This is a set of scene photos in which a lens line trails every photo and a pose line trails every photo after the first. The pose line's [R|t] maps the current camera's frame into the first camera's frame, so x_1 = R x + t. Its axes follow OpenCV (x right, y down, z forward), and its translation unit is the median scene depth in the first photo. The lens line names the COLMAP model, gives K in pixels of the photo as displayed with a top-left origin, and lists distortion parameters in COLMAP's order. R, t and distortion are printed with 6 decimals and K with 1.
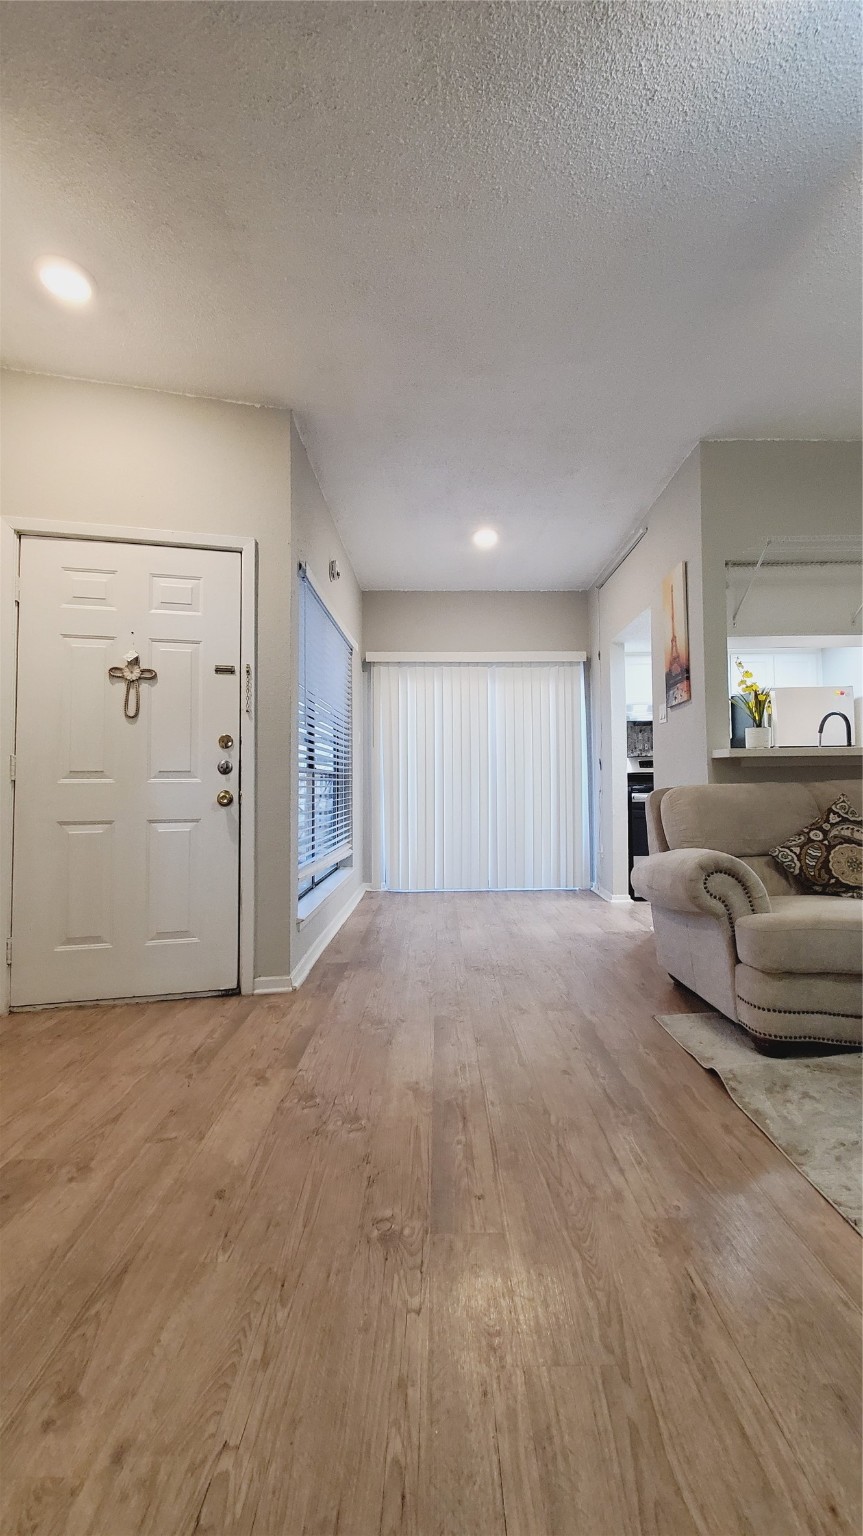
lens RADIAL K [[610.7, 0, 433.0], [0, 610.7, 771.7], [0, 0, 1]] dist [-0.001635, -0.000935]
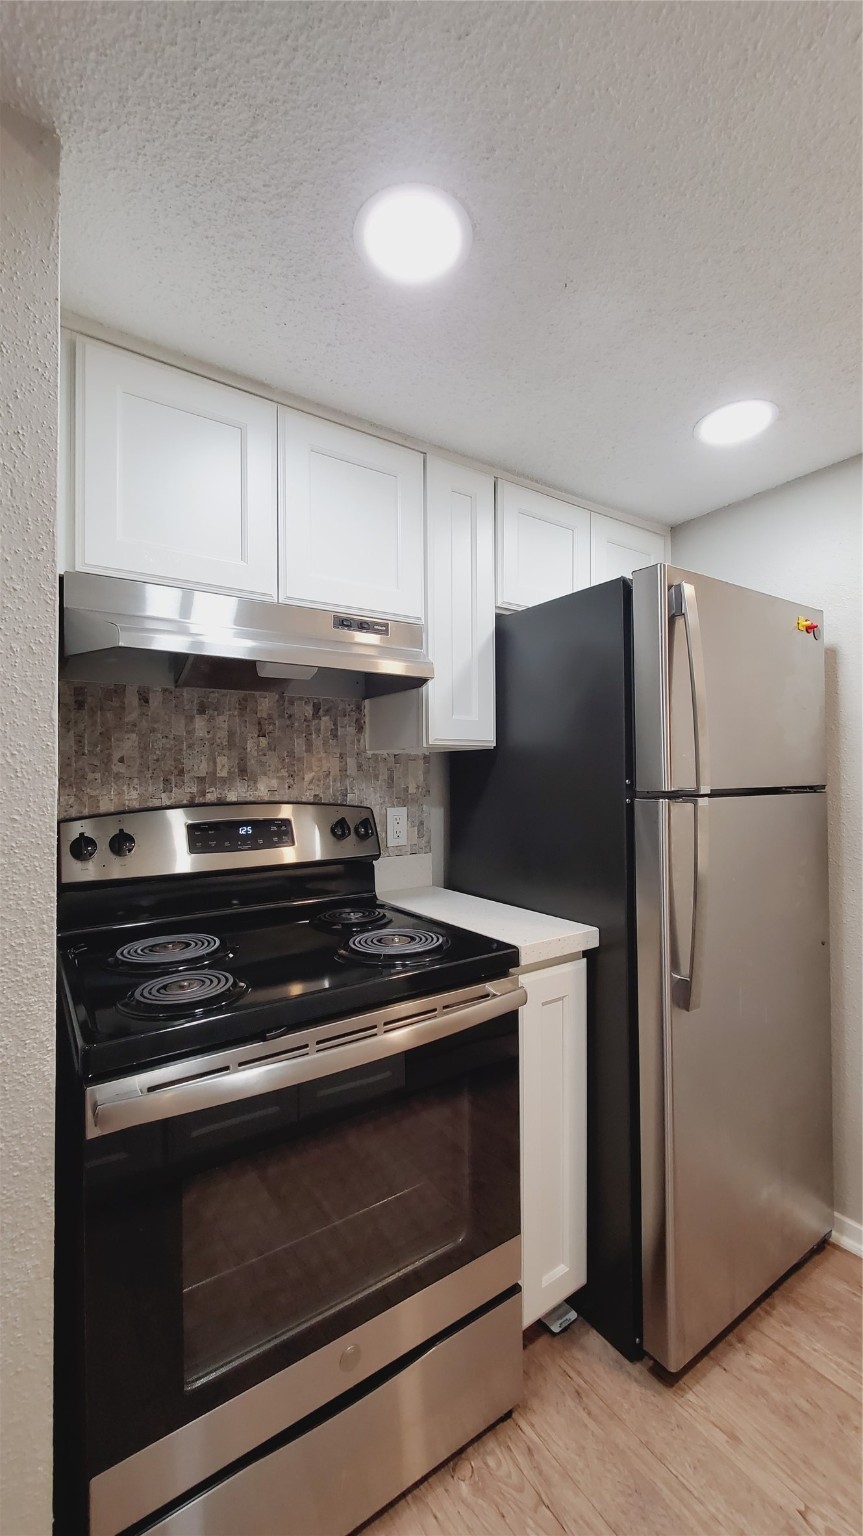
lens RADIAL K [[610.7, 0, 429.8], [0, 610.7, 768.5], [0, 0, 1]] dist [-0.001635, -0.000935]
pose [[0.828188, 0.003838, 0.560437, 0.535712], [-0.015019, 0.999769, 0.015347, -0.089677], [-0.560249, -0.021128, 0.828055, 1.415813]]
